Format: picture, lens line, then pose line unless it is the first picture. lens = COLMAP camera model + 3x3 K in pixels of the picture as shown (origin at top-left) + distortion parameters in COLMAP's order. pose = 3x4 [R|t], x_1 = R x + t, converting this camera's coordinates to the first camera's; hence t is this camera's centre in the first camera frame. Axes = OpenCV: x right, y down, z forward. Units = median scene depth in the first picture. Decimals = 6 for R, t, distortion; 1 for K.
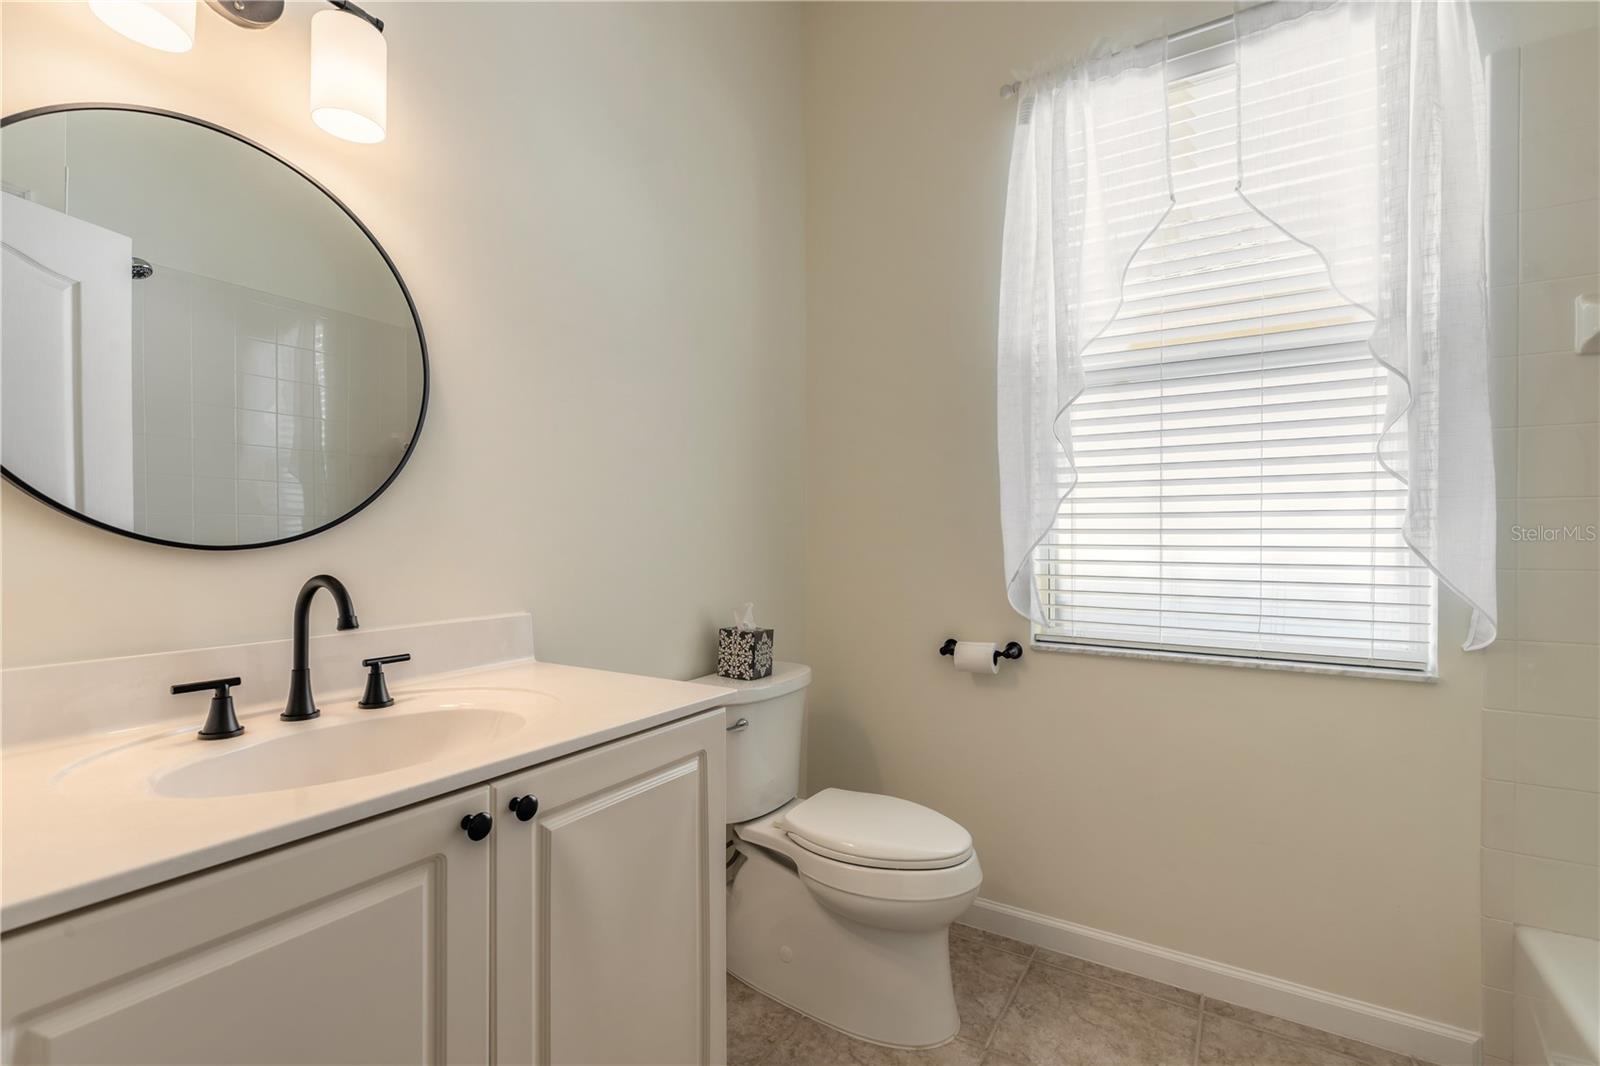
lens RADIAL K [[722.8, 0, 796.1], [0, 722.8, 539.6], [0, 0, 1]] dist [0.008876, -0.001981]
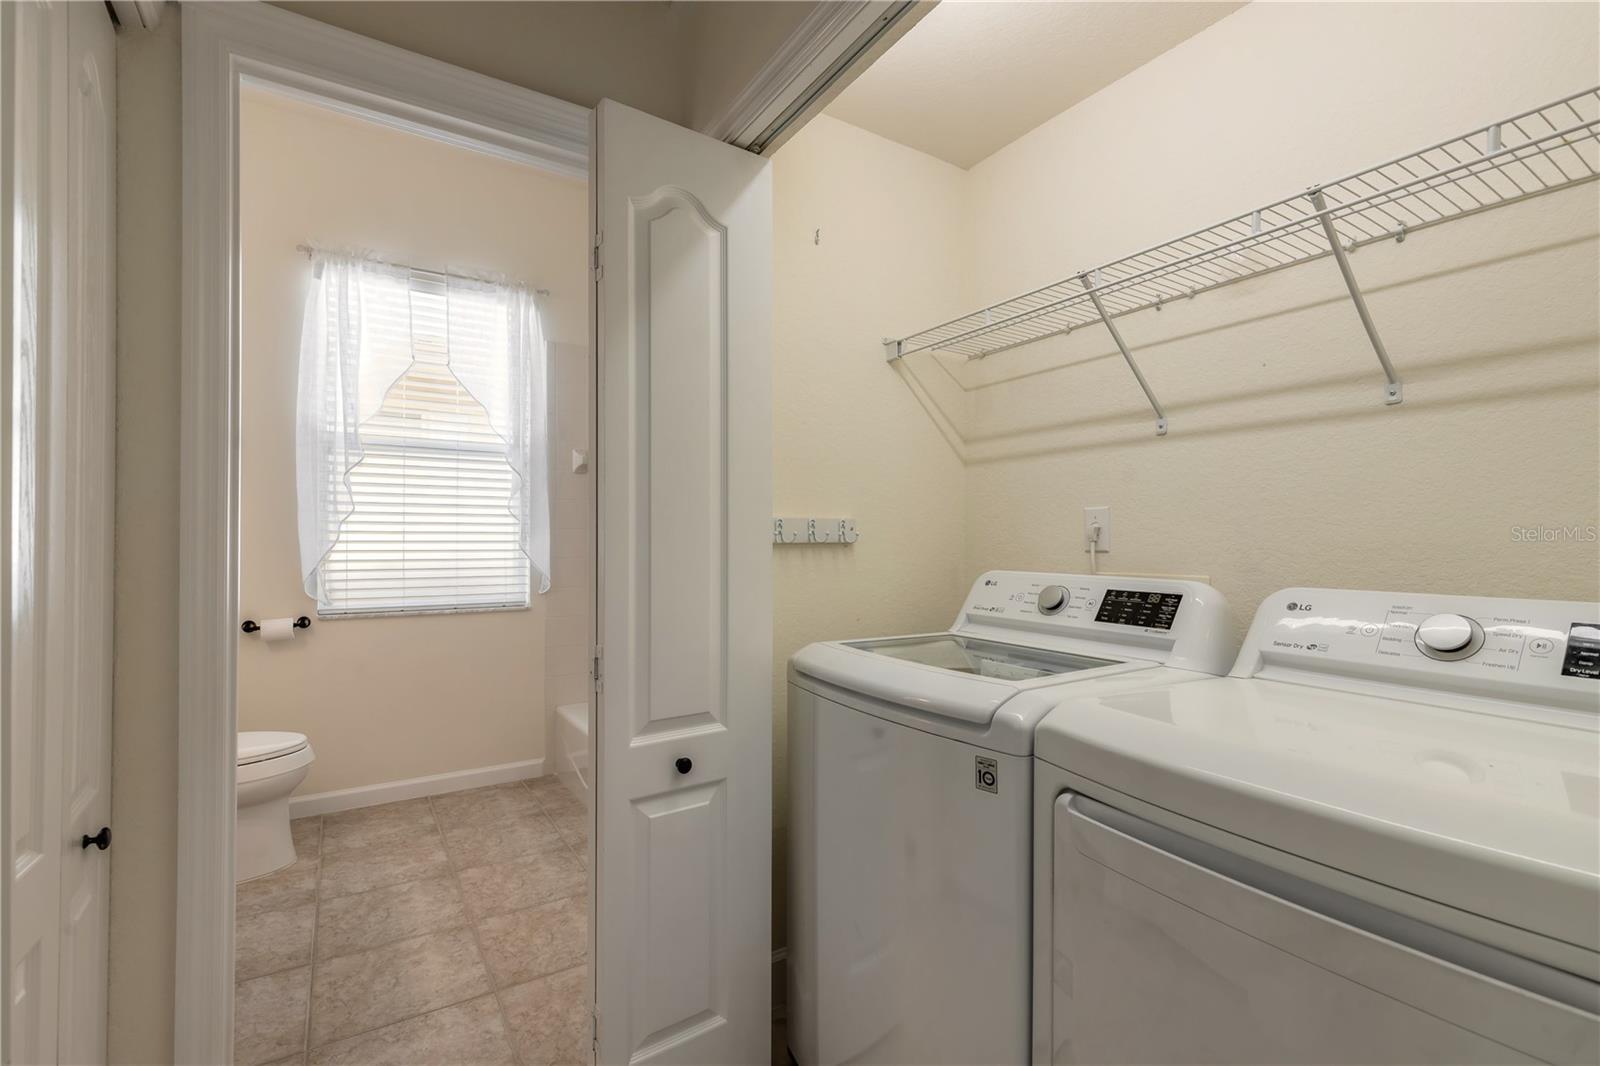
lens RADIAL K [[722.8, 0, 802.5], [0, 722.8, 540.7], [0, 0, 1]] dist [0.008876, -0.001981]
pose [[0.428400, -0.002890, 0.903585, -0.675459], [0.002941, 0.999994, 0.001804, -0.015038], [-0.903585, 0.001885, 0.428406, -0.625922]]
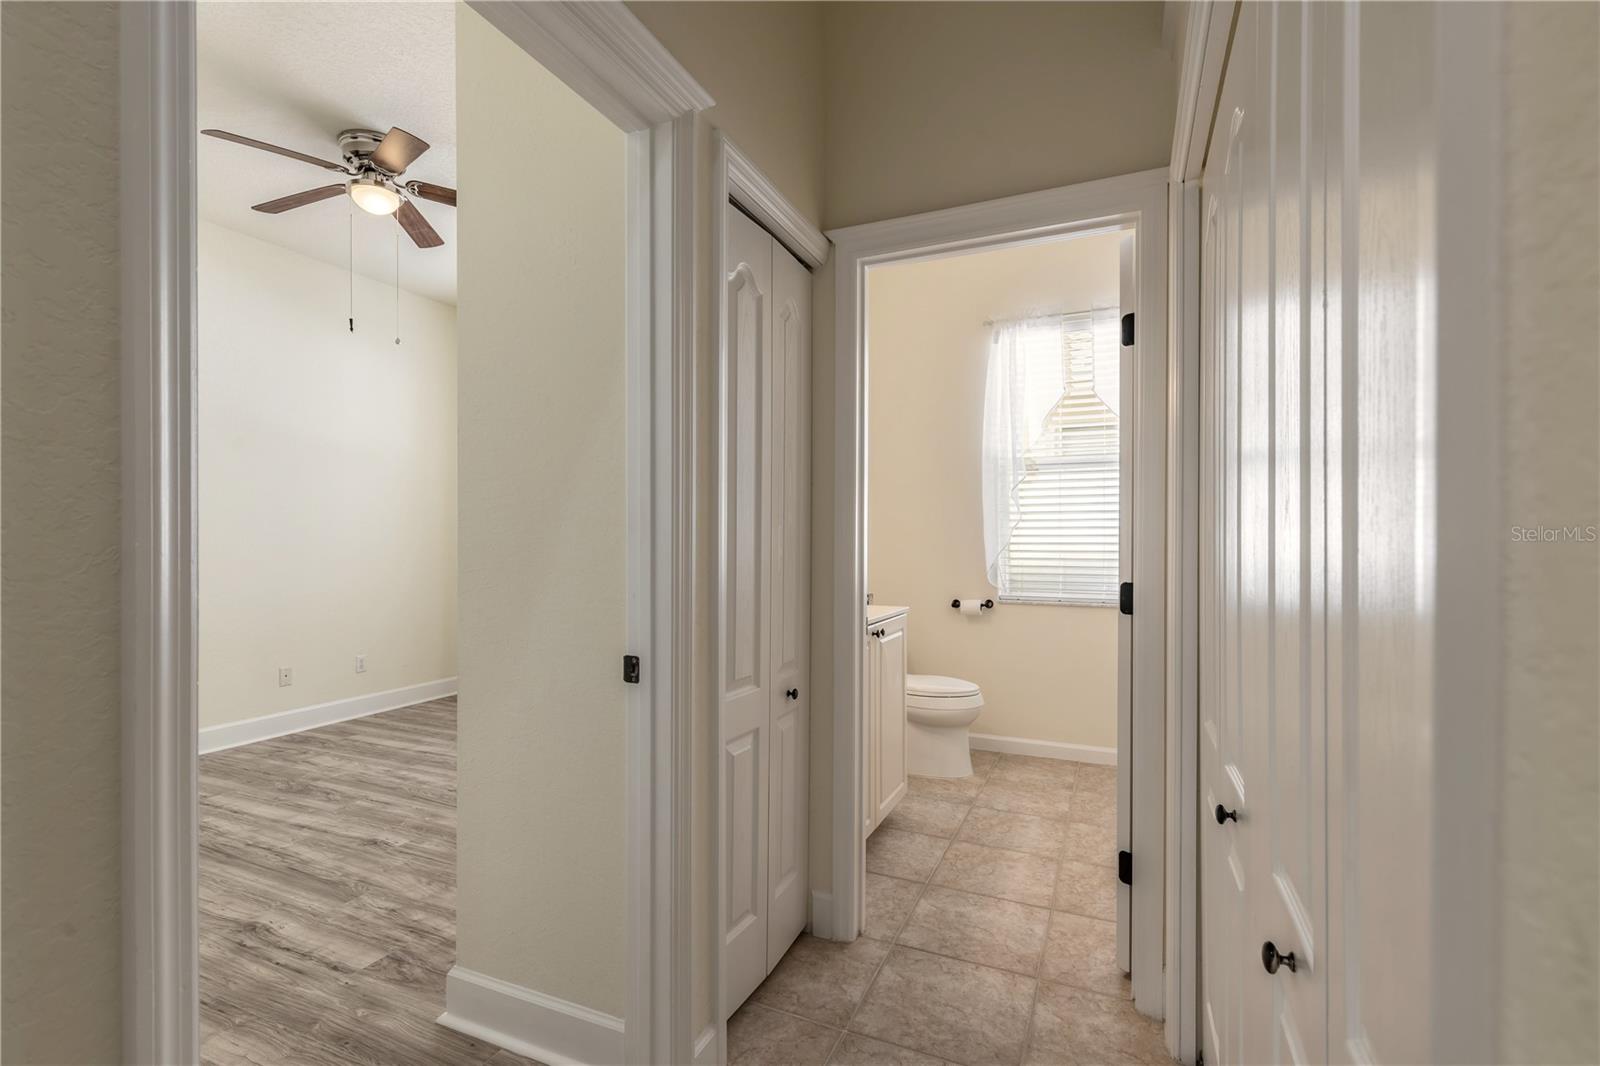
lens RADIAL K [[722.8, 0, 795.0], [0, 722.8, 542.7], [0, 0, 1]] dist [0.008876, -0.001981]
pose [[0.990974, -0.002537, 0.134027, -0.543030], [0.002830, 0.999994, -0.002000, -0.011782], [-0.134021, 0.002361, 0.990976, -0.983064]]
